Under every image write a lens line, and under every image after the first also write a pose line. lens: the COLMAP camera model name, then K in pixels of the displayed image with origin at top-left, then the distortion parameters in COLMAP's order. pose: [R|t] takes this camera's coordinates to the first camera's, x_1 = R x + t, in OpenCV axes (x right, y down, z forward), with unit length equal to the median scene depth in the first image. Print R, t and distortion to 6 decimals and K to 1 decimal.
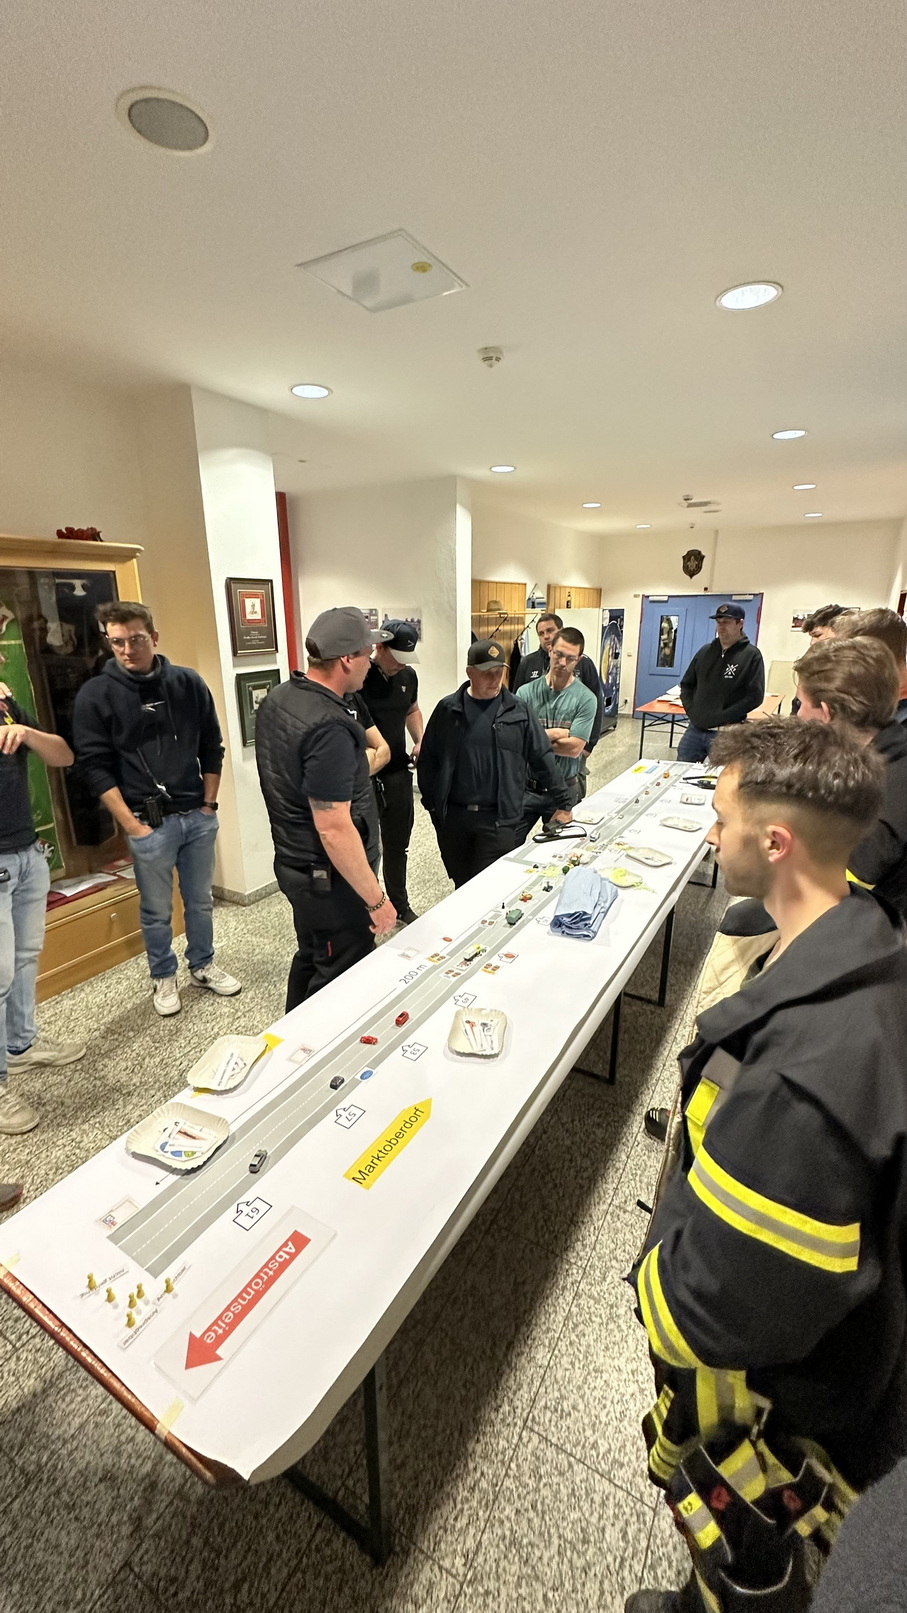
lens RADIAL K [[641.4, 0, 459.2], [0, 641.4, 802.4], [0, 0, 1]] dist [-0.000055, -0.000183]
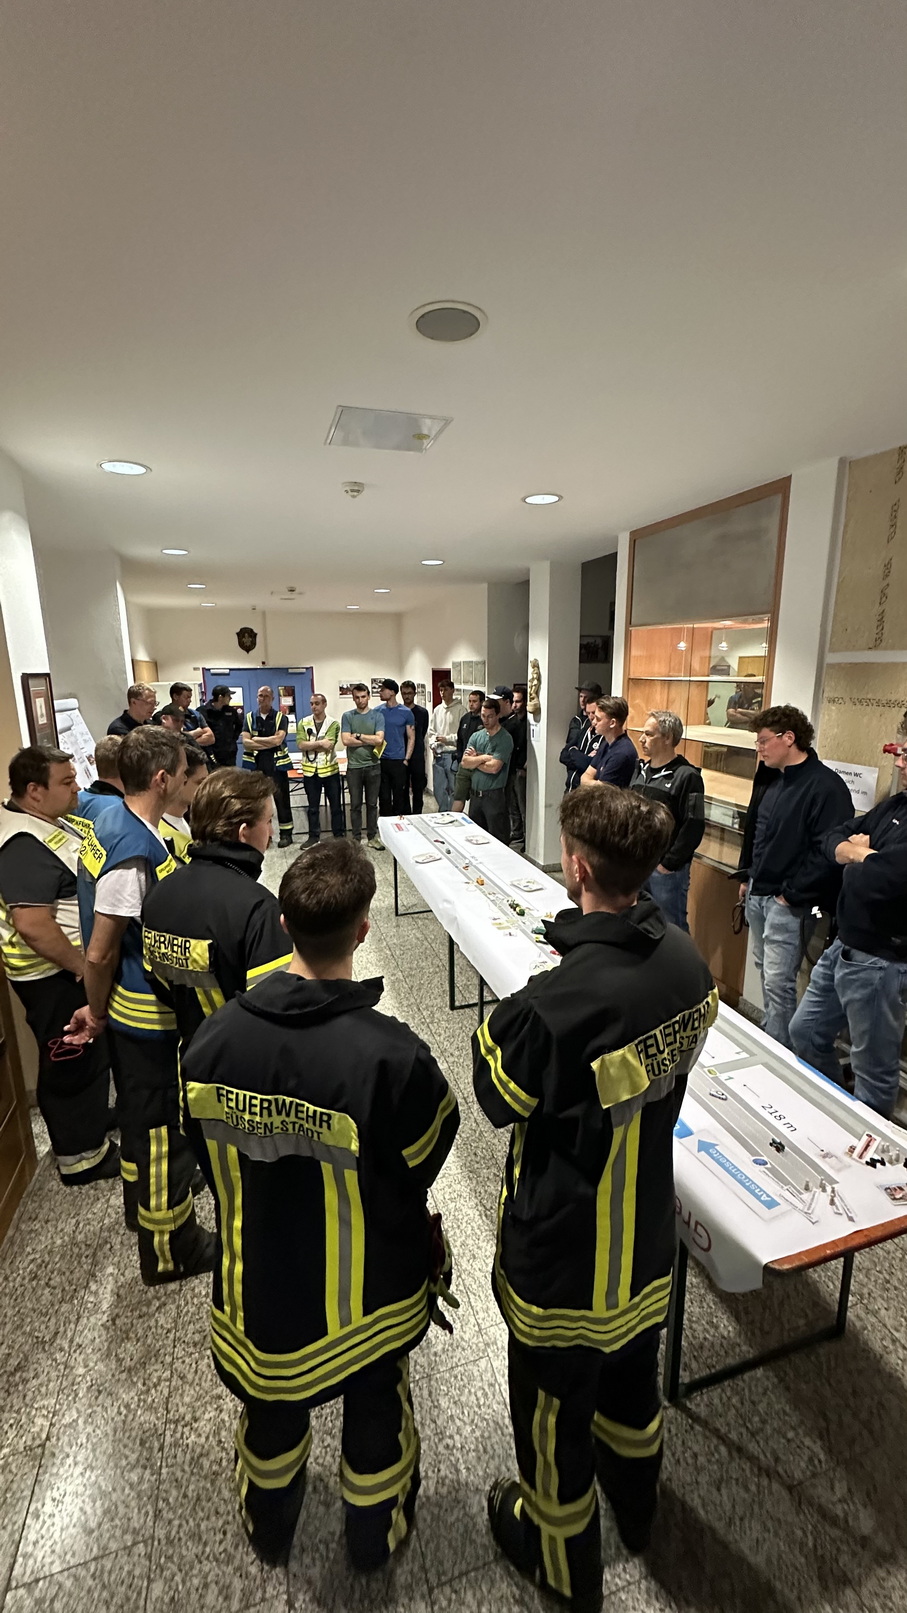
lens RADIAL K [[641.4, 0, 459.2], [0, 641.4, 802.4], [0, 0, 1]] dist [-0.000055, -0.000183]
pose [[0.662939, -0.151953, 0.733091, -0.238394], [0.219389, 0.975630, 0.003831, -0.029217], [-0.715808, 0.158292, 0.680120, 0.047099]]
